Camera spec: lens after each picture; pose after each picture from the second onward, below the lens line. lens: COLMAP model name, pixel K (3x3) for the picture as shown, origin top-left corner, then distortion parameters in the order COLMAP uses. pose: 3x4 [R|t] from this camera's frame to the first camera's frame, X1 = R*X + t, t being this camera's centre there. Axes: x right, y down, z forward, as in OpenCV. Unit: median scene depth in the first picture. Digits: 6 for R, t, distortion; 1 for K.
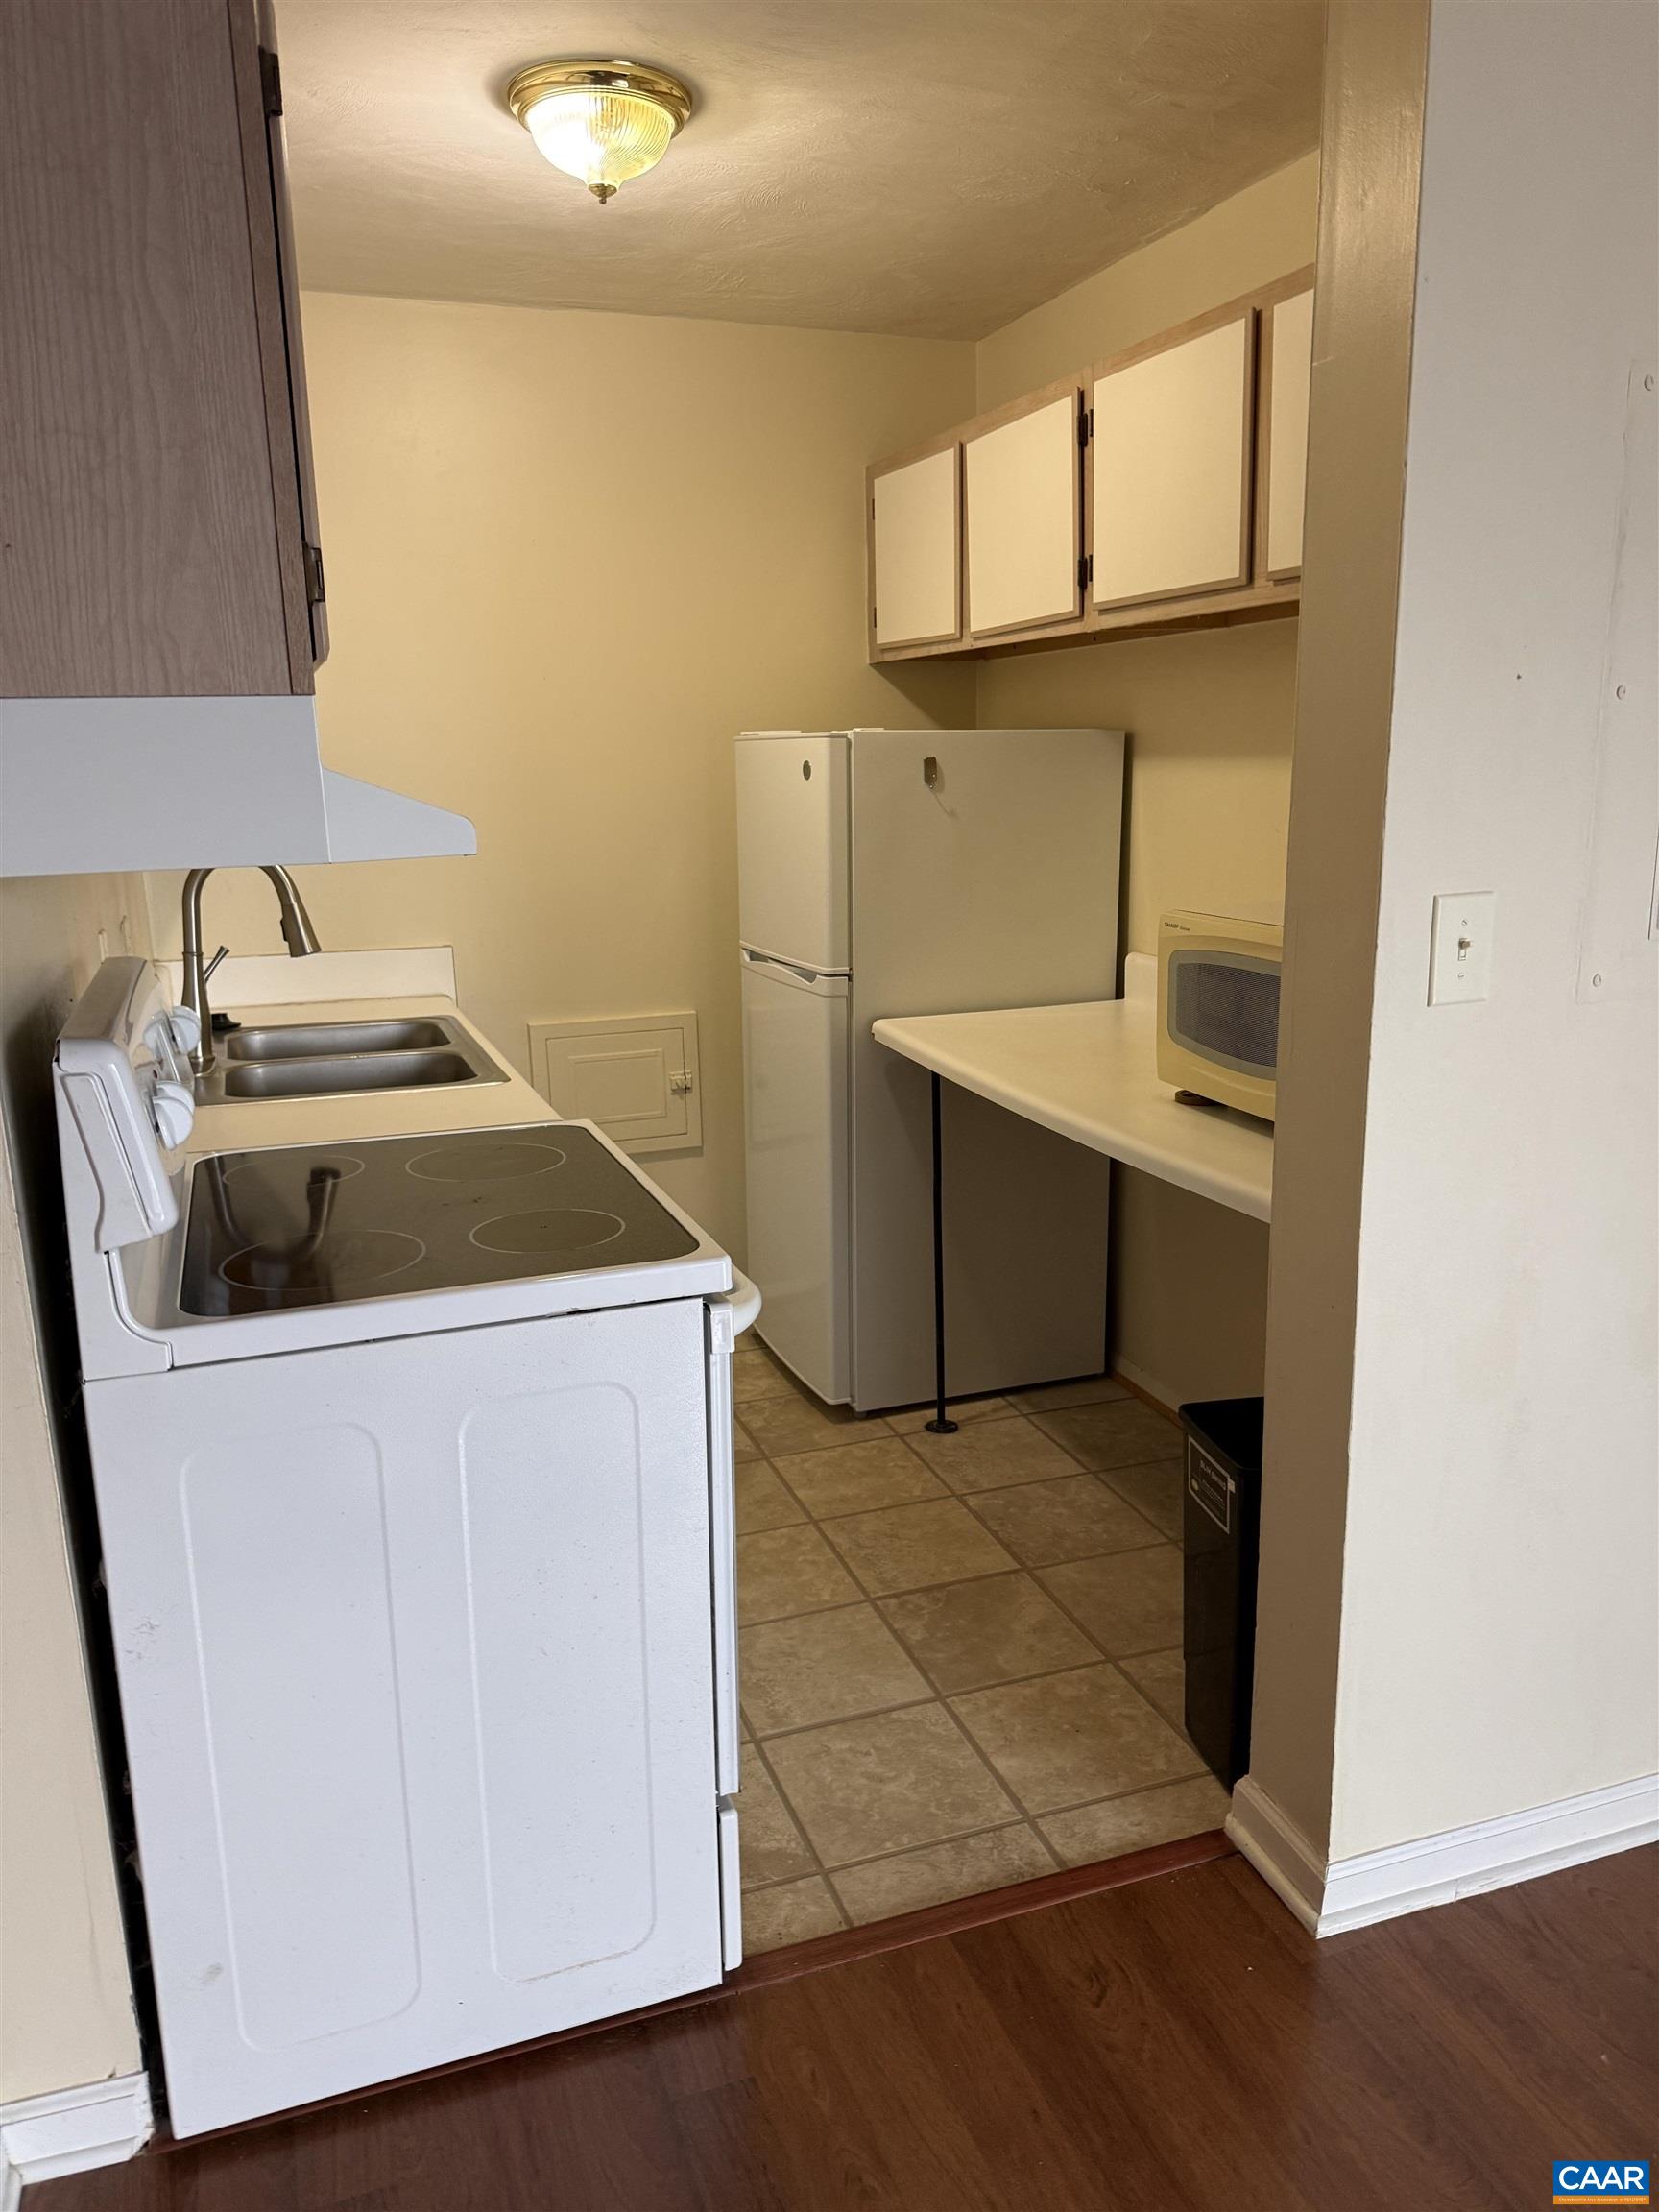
lens RADIAL K [[1559.8, 0, 830.9], [0, 1559.8, 1113.1], [0, 0, 1]] dist [0.030193, -0.051624]
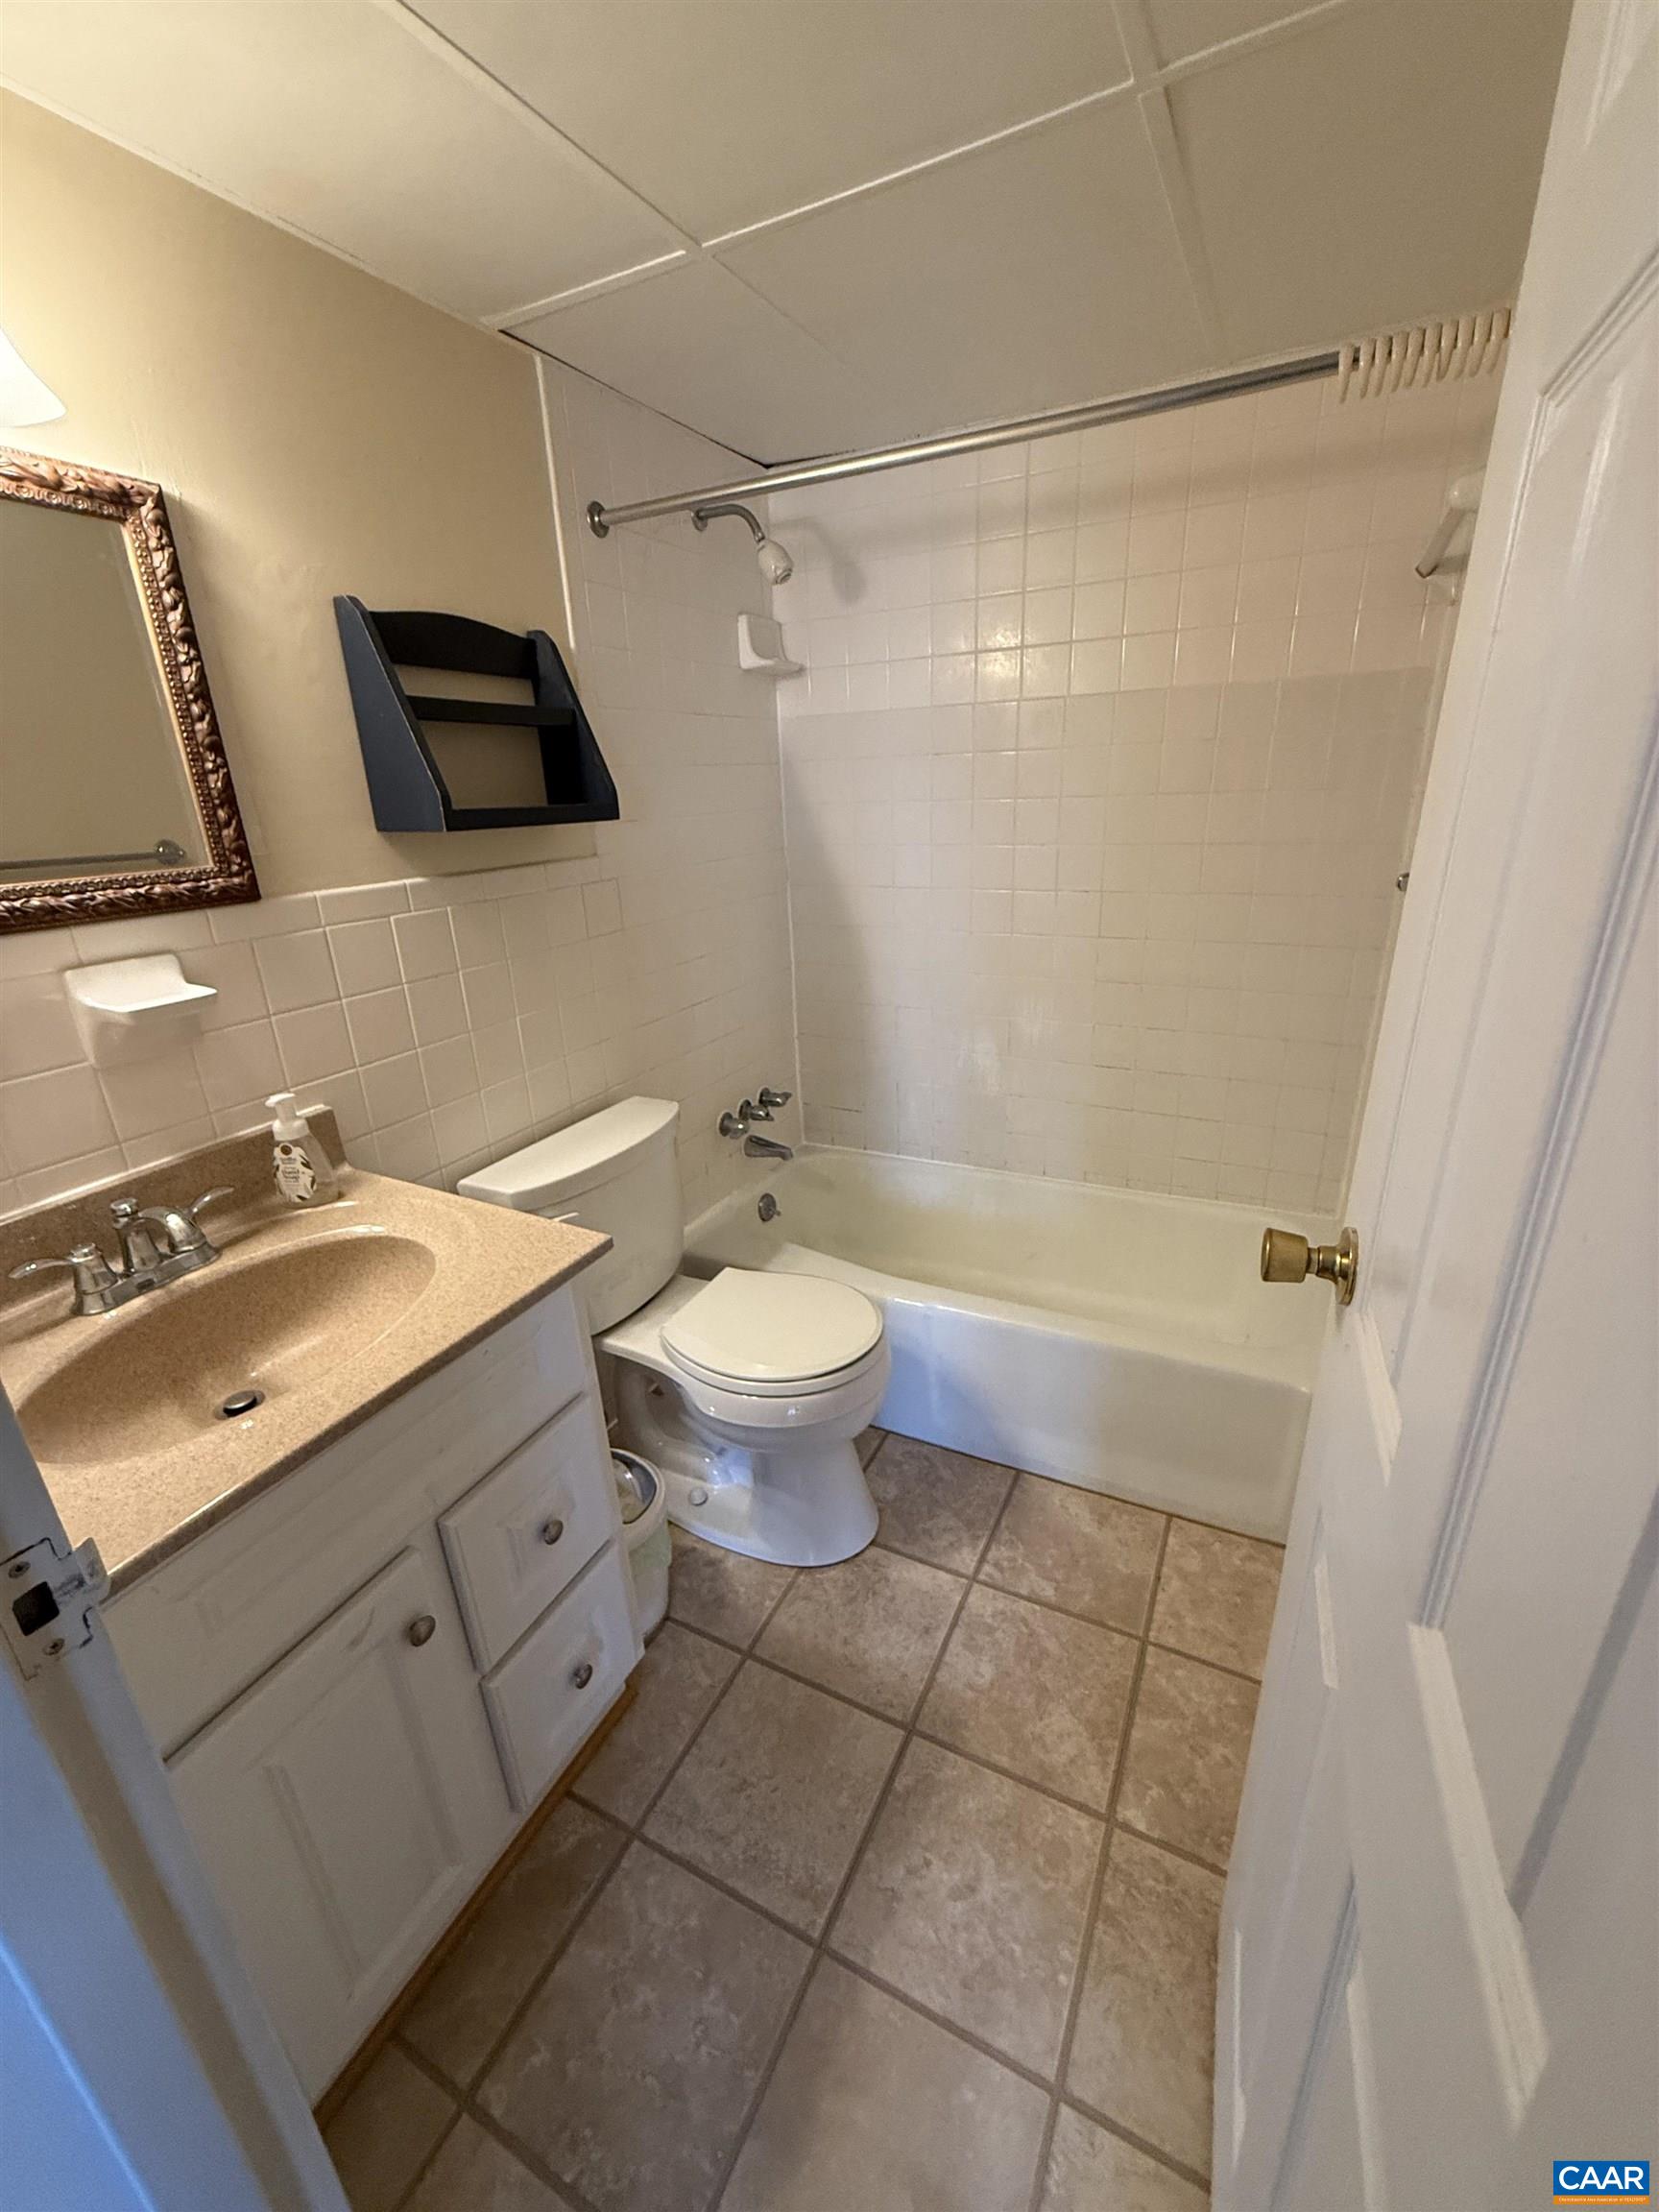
lens RADIAL K [[879.5, 0, 839.4], [0, 879.5, 1098.1], [0, 0, 1]] dist [0.000509, 0.000007]
pose [[0.722432, -0.239830, 0.648516, -0.264660], [0.183122, 0.970791, 0.155018, -0.130092], [-0.666752, 0.006767, 0.745249, 0.702918]]
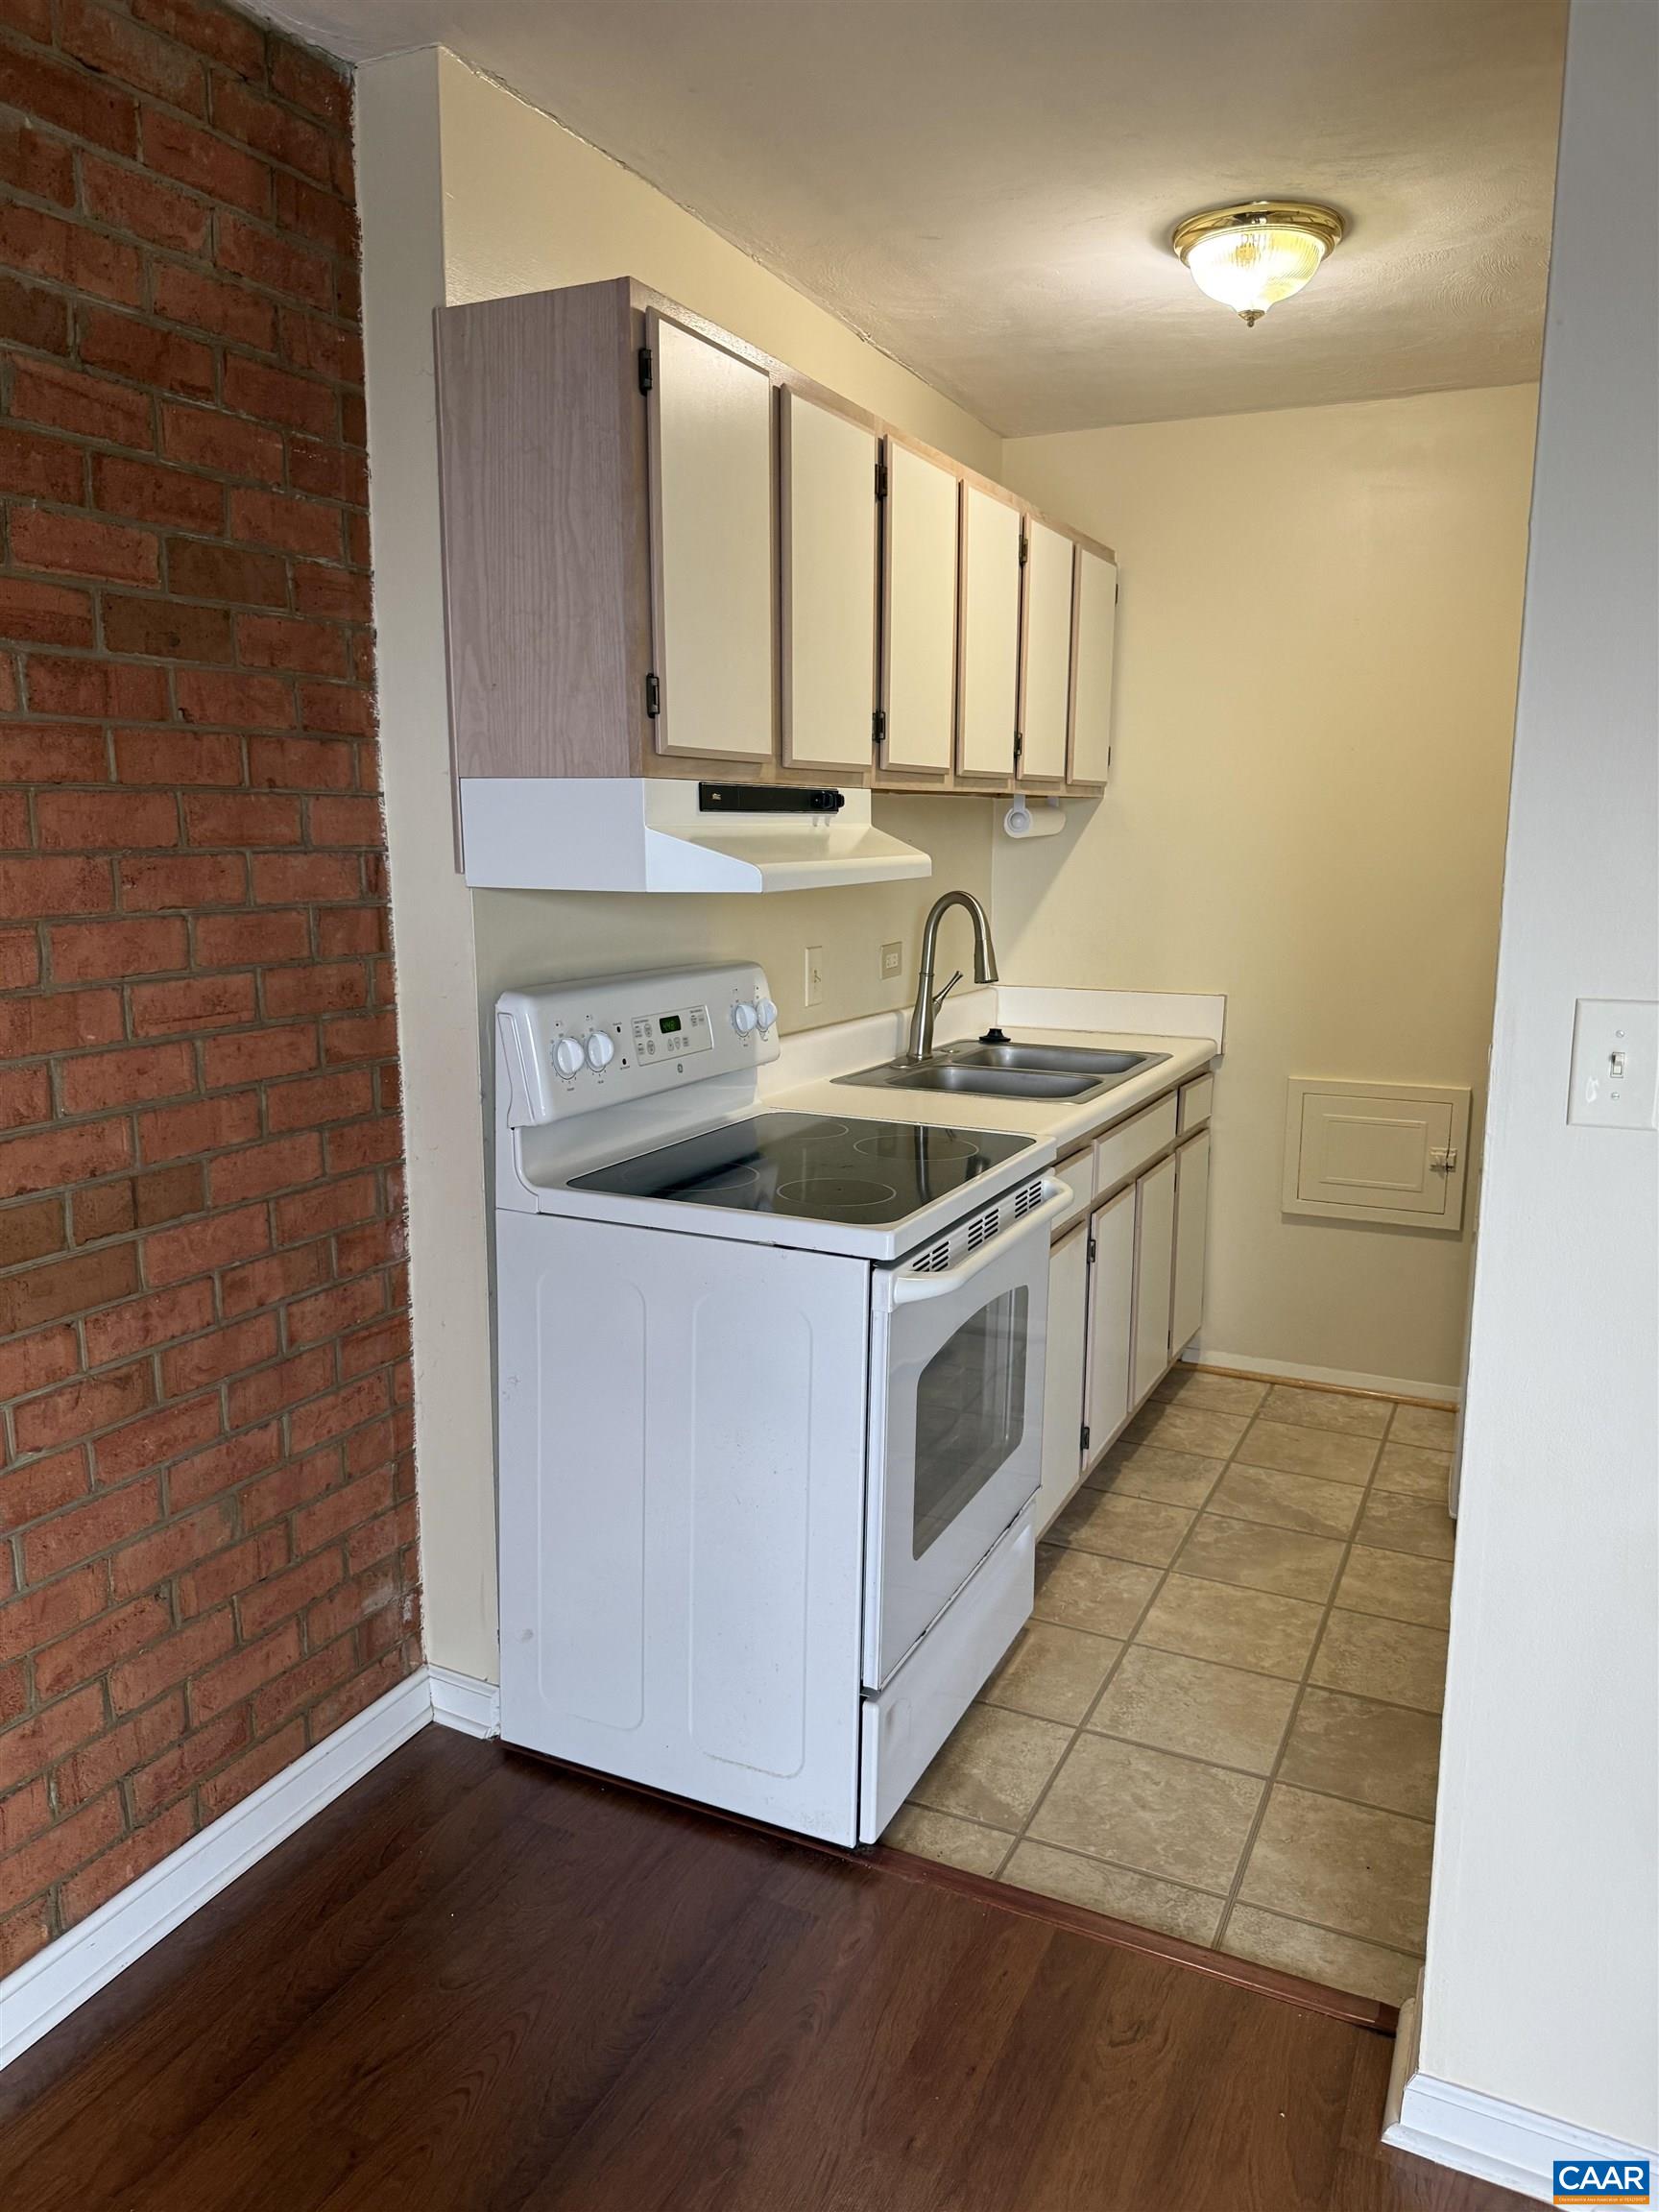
lens RADIAL K [[1559.8, 0, 833.9], [0, 1559.8, 1114.5], [0, 0, 1]] dist [0.030193, -0.051624]
pose [[0.704460, 0.151597, -0.693365, 0.571234], [-0.178334, 0.983389, 0.033820, -0.024602], [0.686974, 0.099825, 0.719793, 0.070601]]
